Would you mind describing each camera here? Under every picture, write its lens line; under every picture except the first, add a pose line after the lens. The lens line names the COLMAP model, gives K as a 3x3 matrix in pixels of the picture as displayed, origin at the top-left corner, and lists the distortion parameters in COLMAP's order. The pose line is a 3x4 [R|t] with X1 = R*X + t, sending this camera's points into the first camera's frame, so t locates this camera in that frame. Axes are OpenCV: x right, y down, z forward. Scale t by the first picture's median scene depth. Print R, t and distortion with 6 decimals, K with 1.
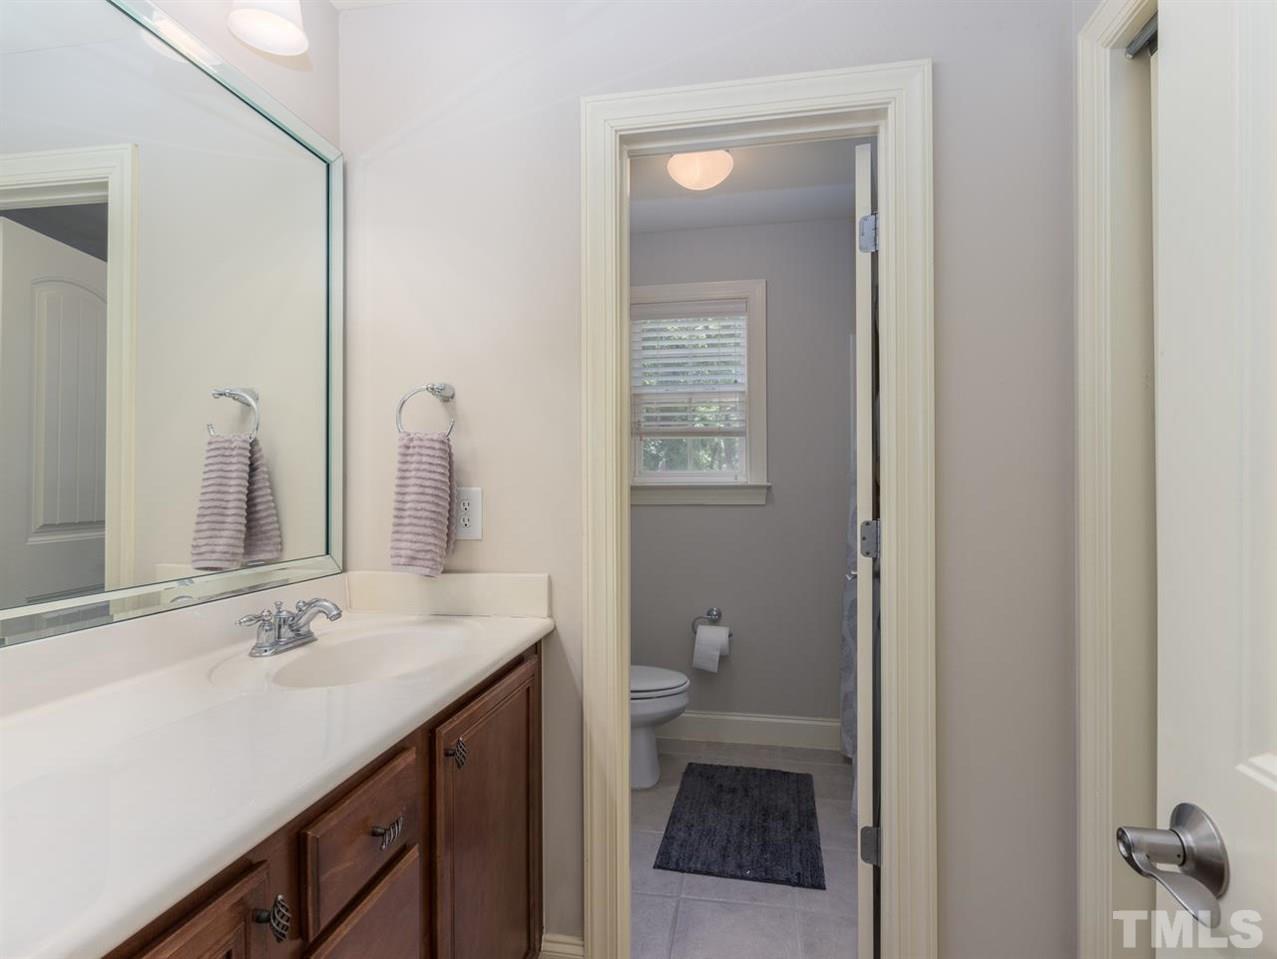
lens RADIAL K [[669.4, 0, 643.6], [0, 669.4, 478.2], [0, 0, 1]] dist [-0.000790, -0.000144]
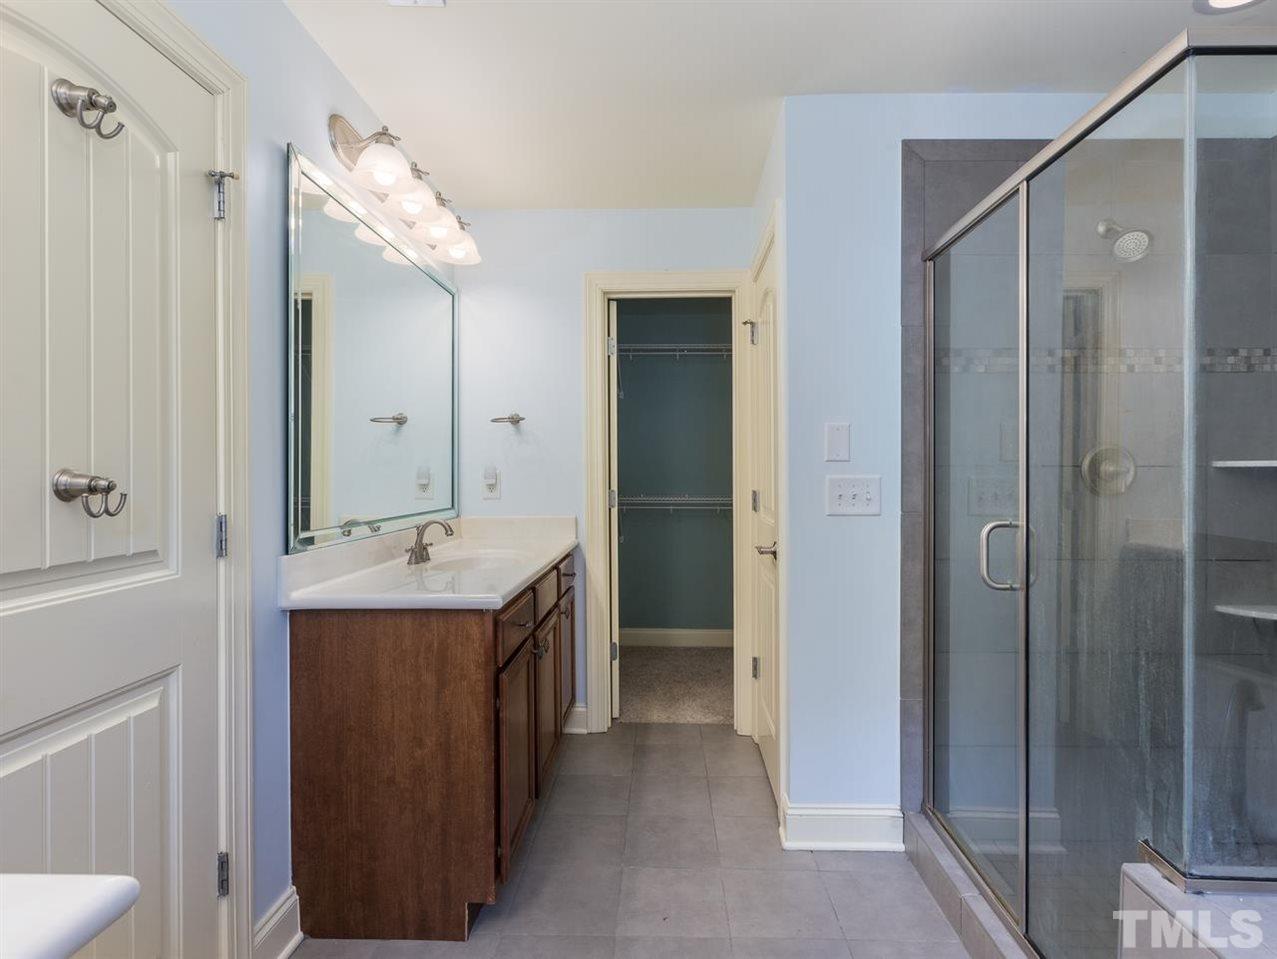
lens RADIAL K [[669.4, 0, 643.6], [0, 669.4, 478.2], [0, 0, 1]] dist [-0.000790, -0.000144]
pose [[0.990471, 0.005744, 0.137601, -0.214350], [-0.007265, 0.999918, 0.010553, 0.008149], [-0.137529, -0.011453, 0.990432, -0.977226]]
